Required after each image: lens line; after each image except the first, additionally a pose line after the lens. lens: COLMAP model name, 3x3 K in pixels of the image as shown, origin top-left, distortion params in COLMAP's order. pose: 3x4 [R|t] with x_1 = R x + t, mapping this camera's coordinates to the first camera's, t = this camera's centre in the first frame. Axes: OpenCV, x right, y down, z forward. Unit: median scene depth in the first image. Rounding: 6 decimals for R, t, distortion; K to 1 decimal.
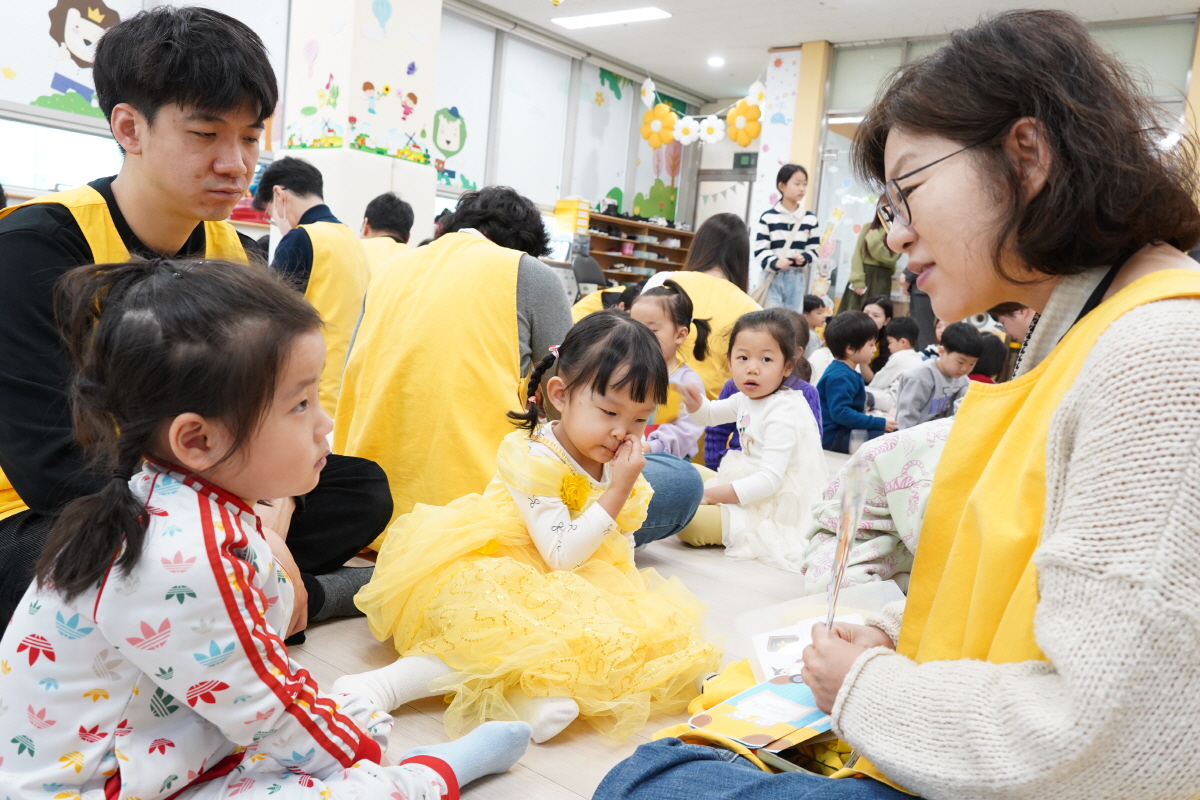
lens RADIAL K [[937.2, 0, 598.1], [0, 937.2, 400.5], [0, 0, 1]] dist [-0.019289, 0.021027]
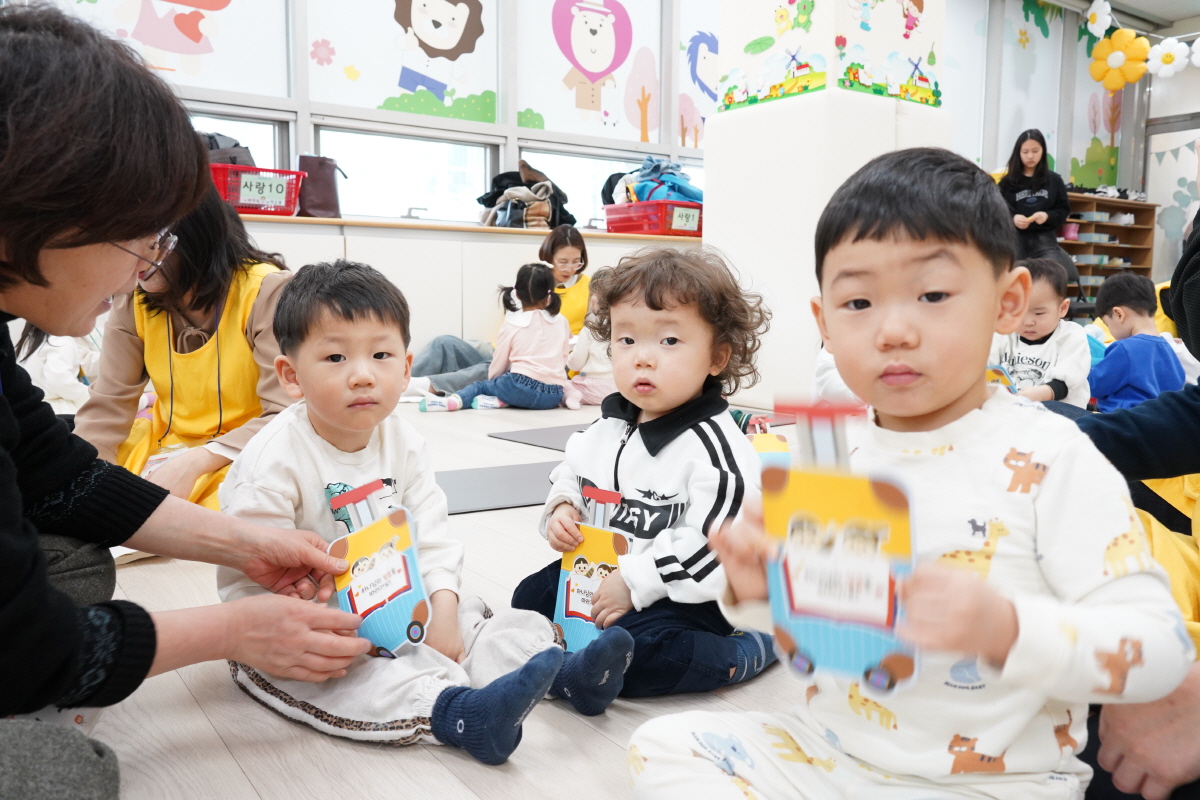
lens RADIAL K [[937.2, 0, 596.7], [0, 937.2, 399.4], [0, 0, 1]] dist [-0.019289, 0.021027]
pose [[0.954701, -0.055038, -0.292432, -0.129683], [0.048783, 0.998399, -0.028643, -0.026085], [0.293540, 0.013079, 0.955857, 0.184539]]
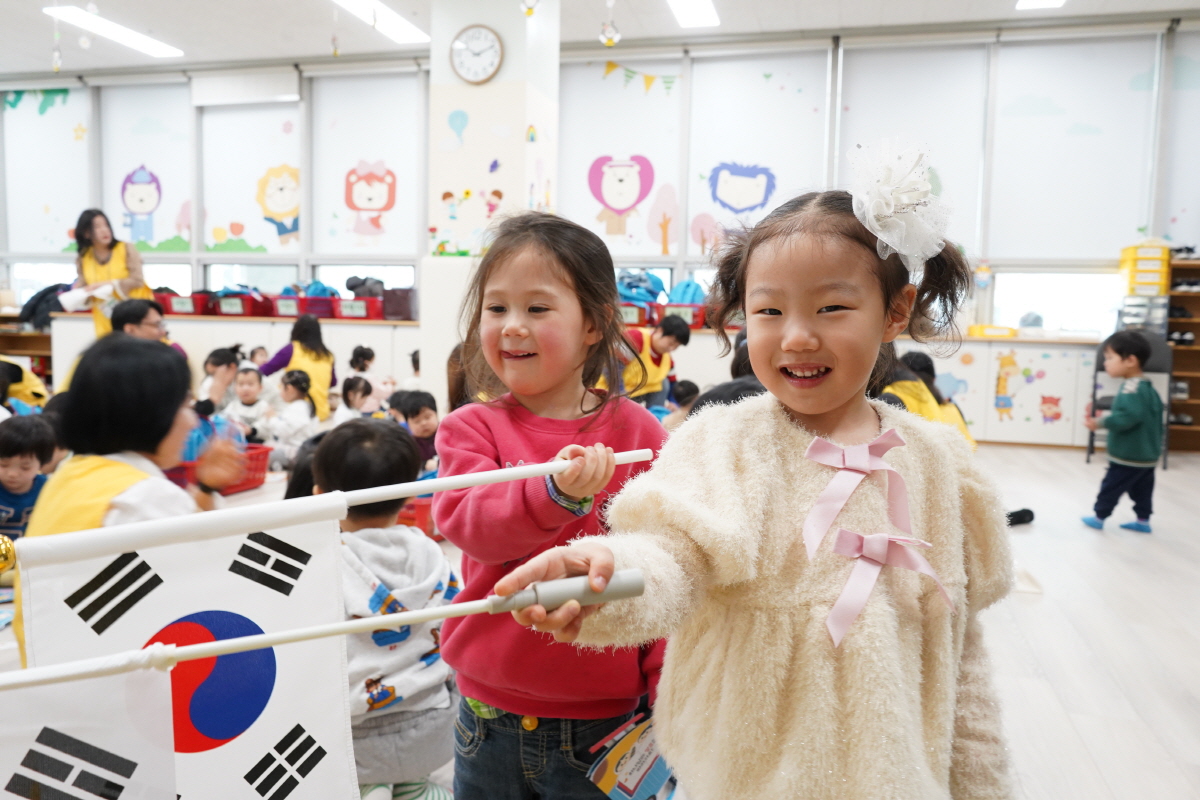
lens RADIAL K [[937.2, 0, 606.2], [0, 937.2, 394.5], [0, 0, 1]] dist [-0.019289, 0.021027]
pose [[0.378737, -0.005490, -0.925488, 0.421987], [-0.100999, 0.993765, -0.047226, -0.042133], [0.919977, 0.111359, 0.375822, 0.416151]]
